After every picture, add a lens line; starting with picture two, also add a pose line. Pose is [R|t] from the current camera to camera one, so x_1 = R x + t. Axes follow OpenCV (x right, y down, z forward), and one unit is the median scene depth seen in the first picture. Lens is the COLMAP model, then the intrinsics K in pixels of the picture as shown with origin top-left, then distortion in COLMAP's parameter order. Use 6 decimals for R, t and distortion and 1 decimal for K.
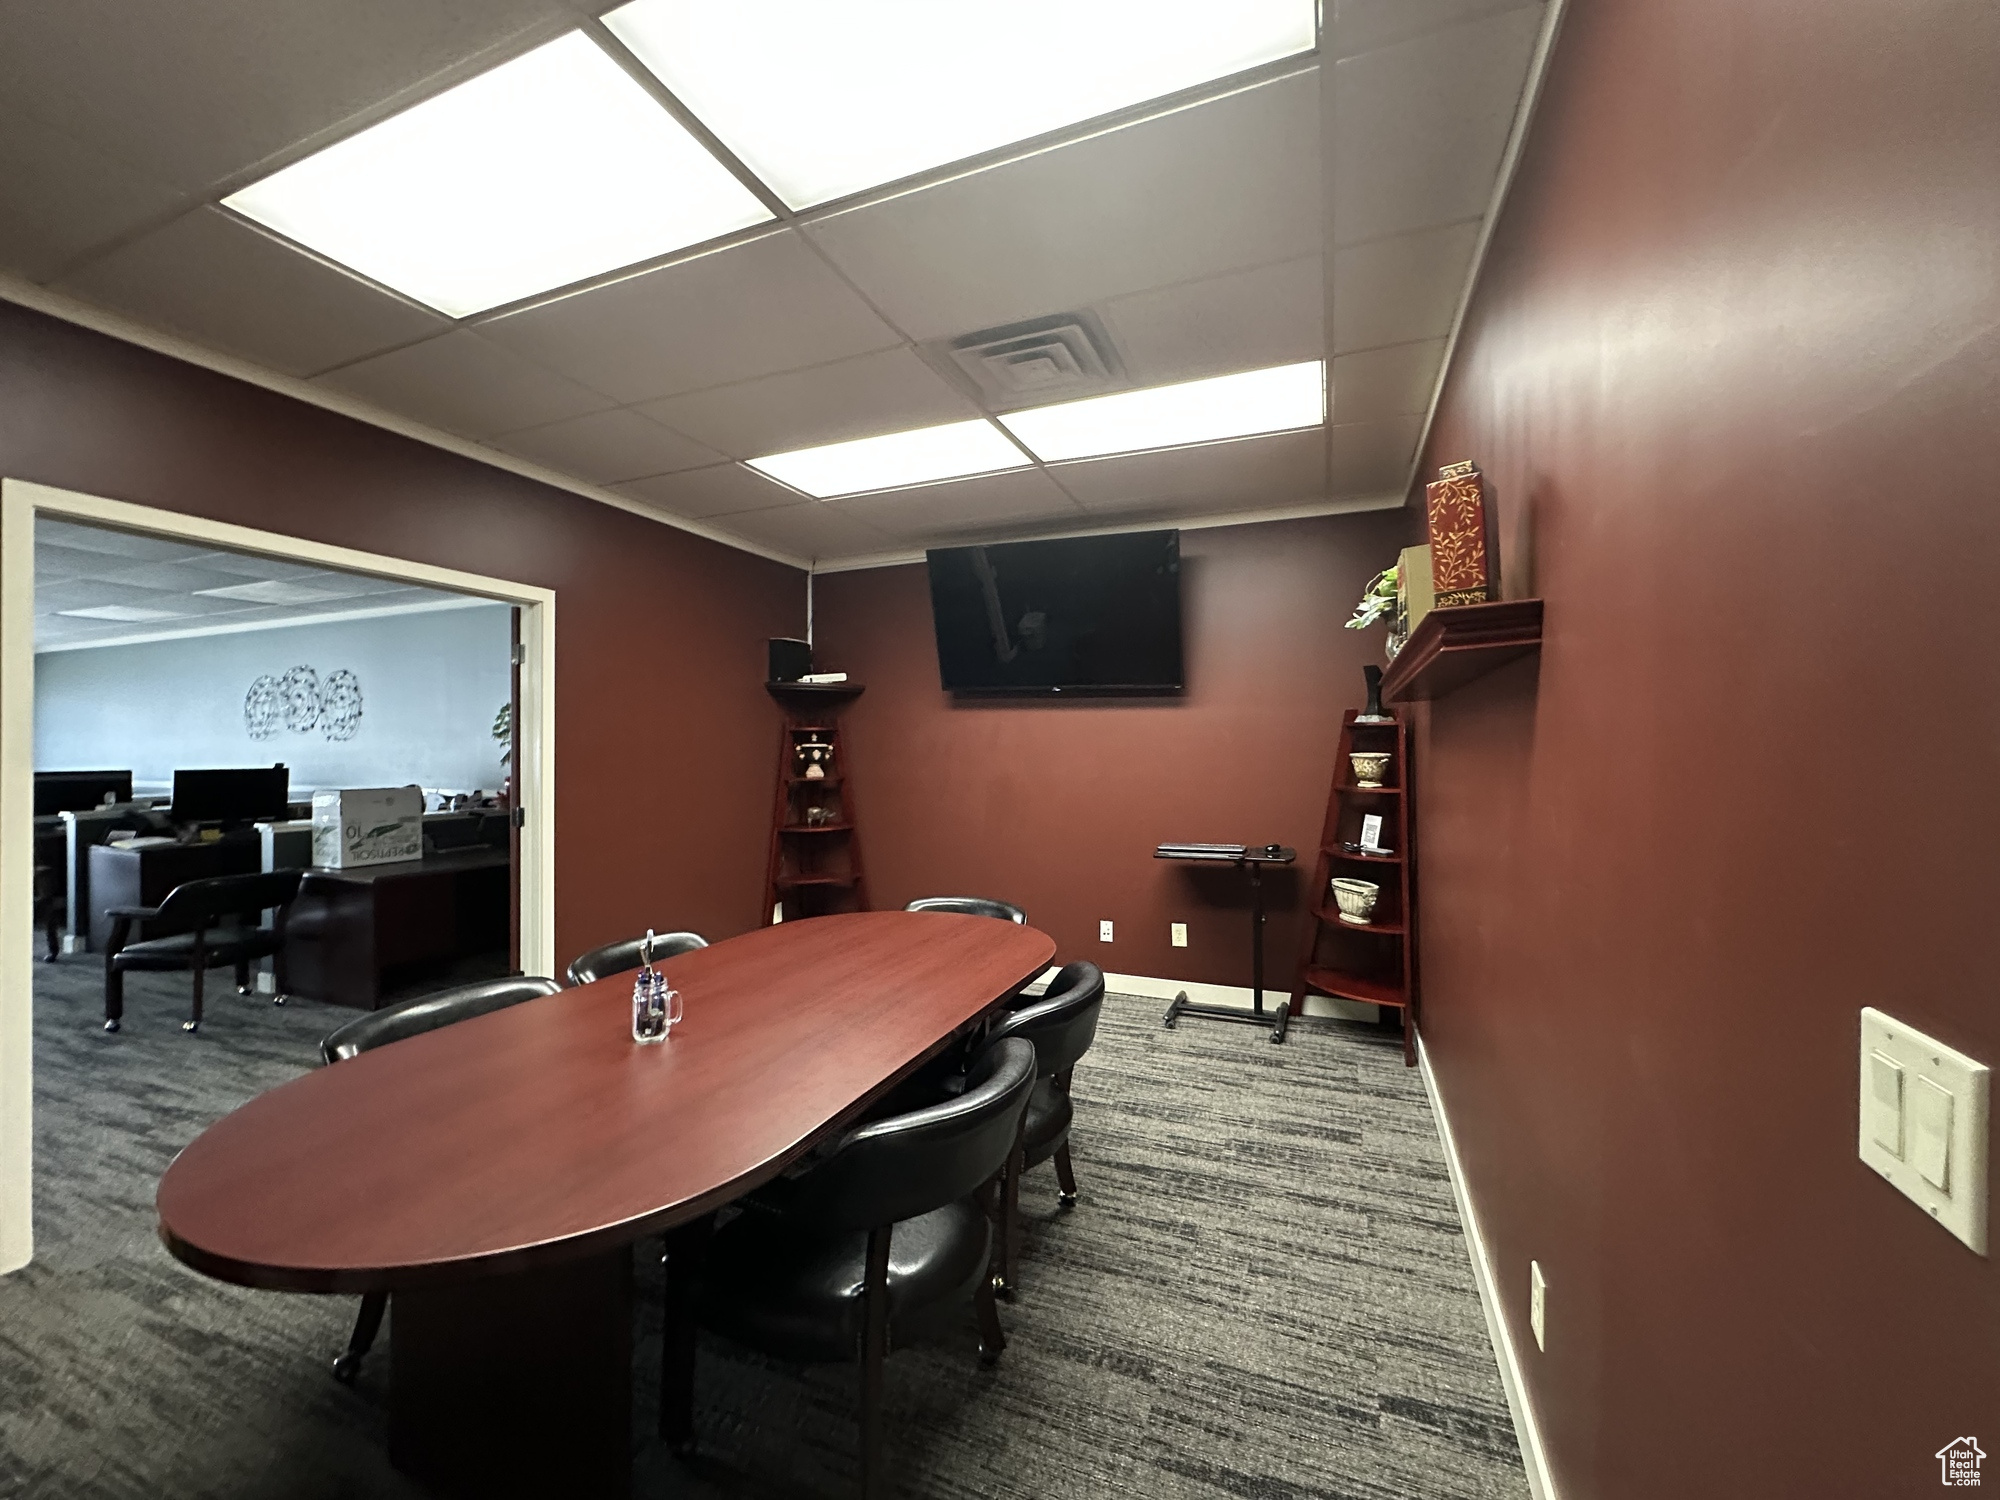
lens RADIAL K [[798.3, 0, 1003.4], [0, 798.3, 747.9], [0, 0, 1]] dist [-0.005911, 0.000998]
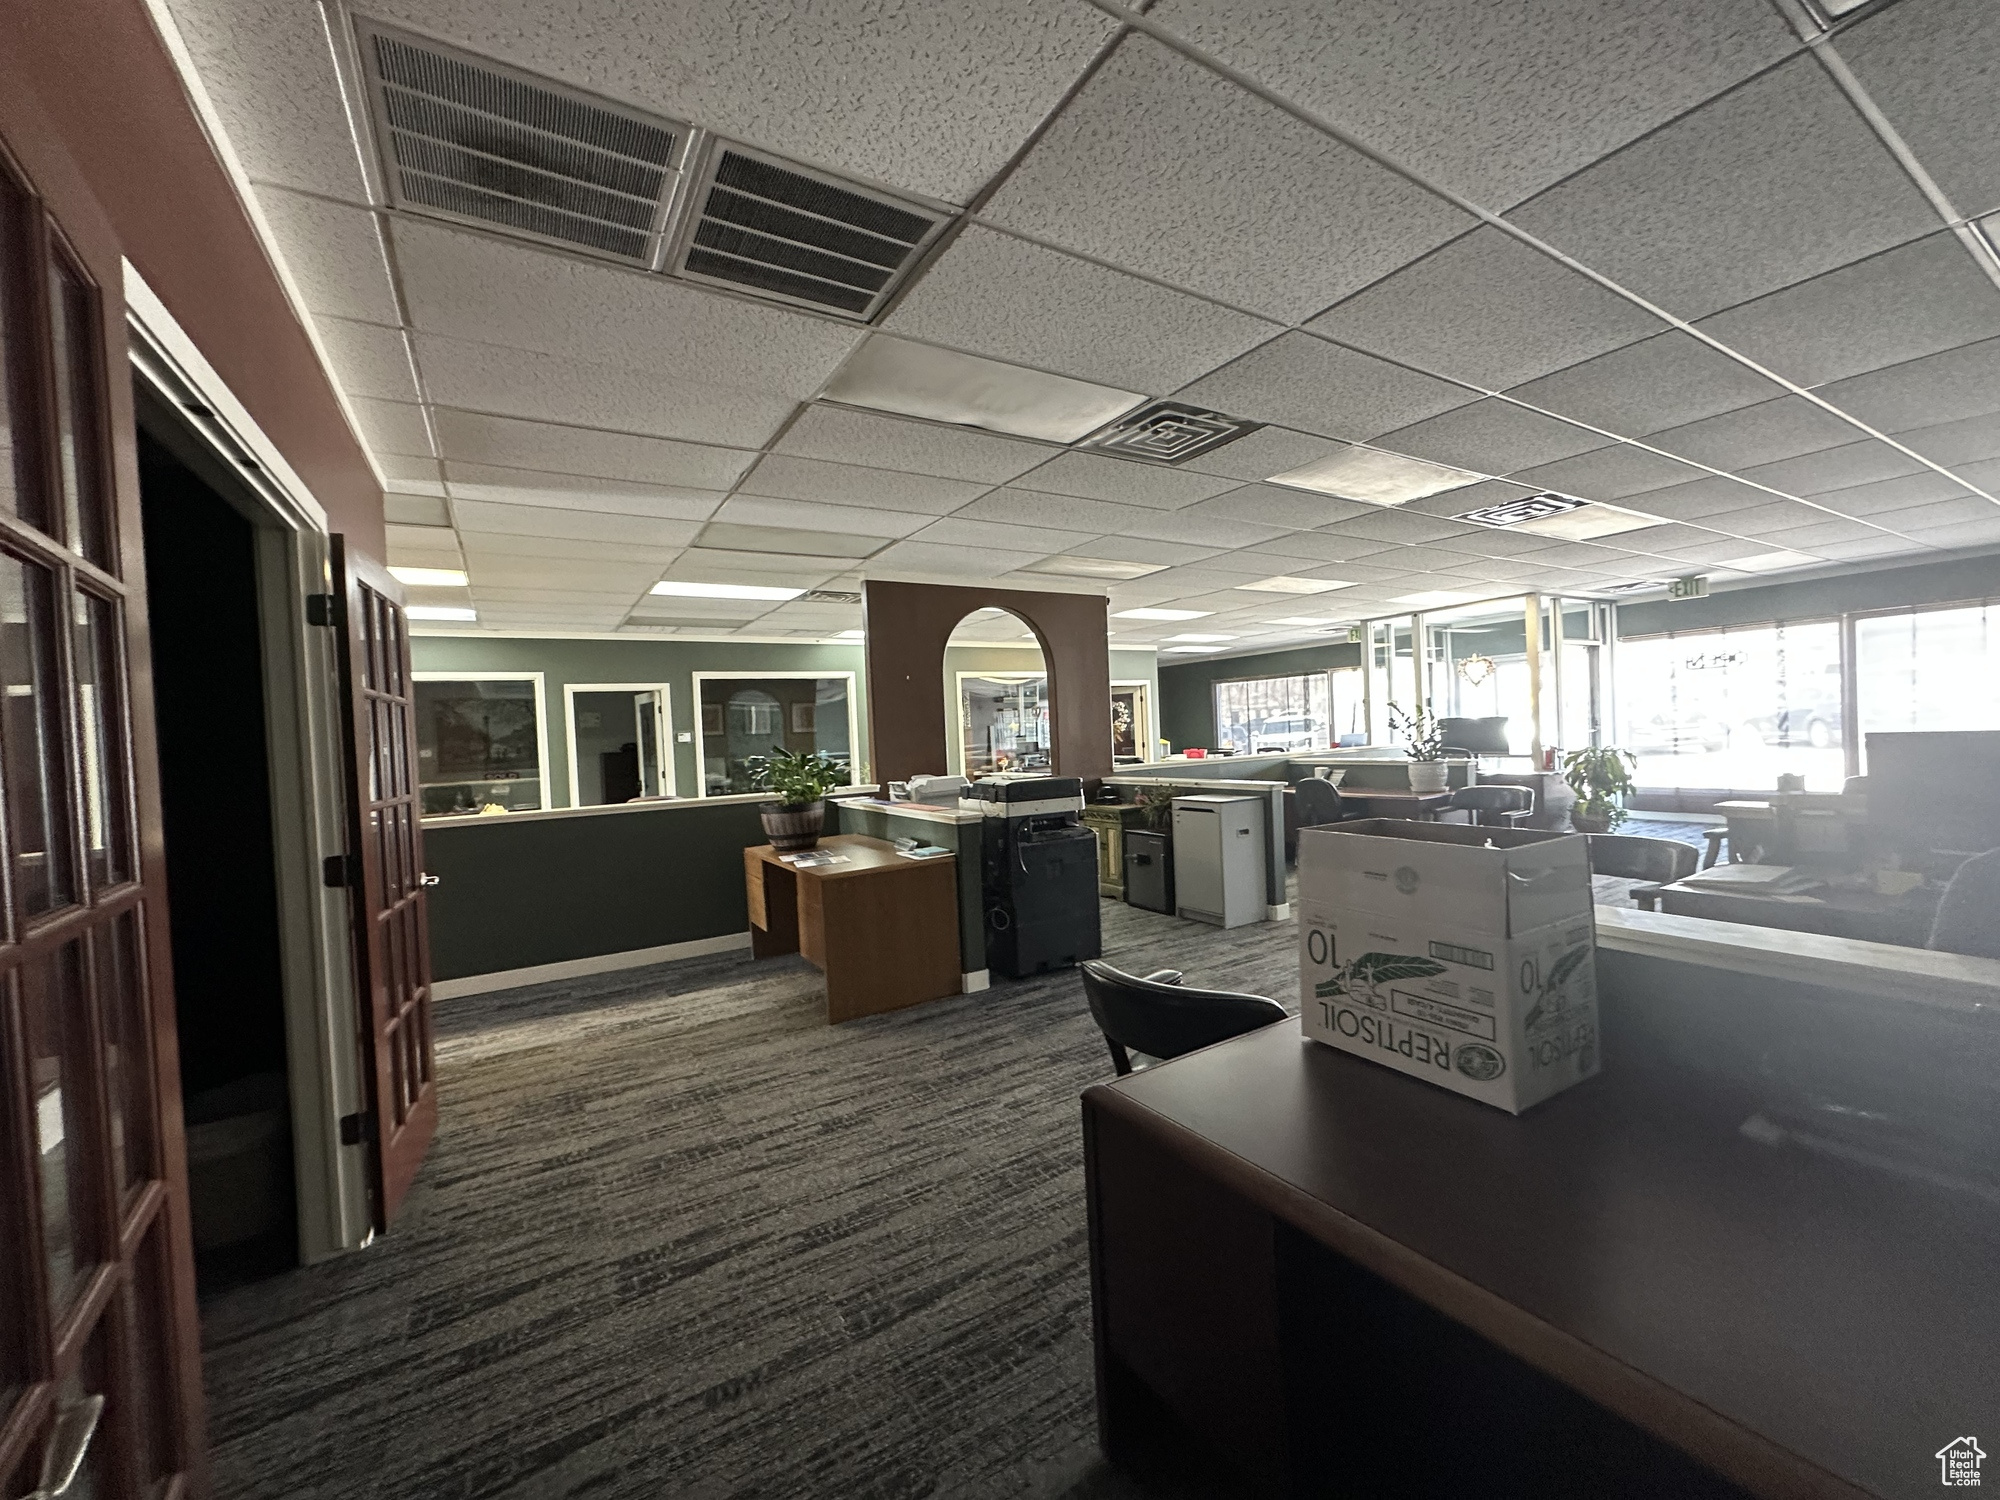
lens RADIAL K [[798.3, 0, 992.8], [0, 798.3, 749.3], [0, 0, 1]] dist [-0.005911, 0.000998]
pose [[-0.591476, 0.045150, -0.805057, -0.445464], [0.051116, 0.998522, 0.018445, 0.002403], [0.804700, -0.030241, -0.592910, 1.095195]]
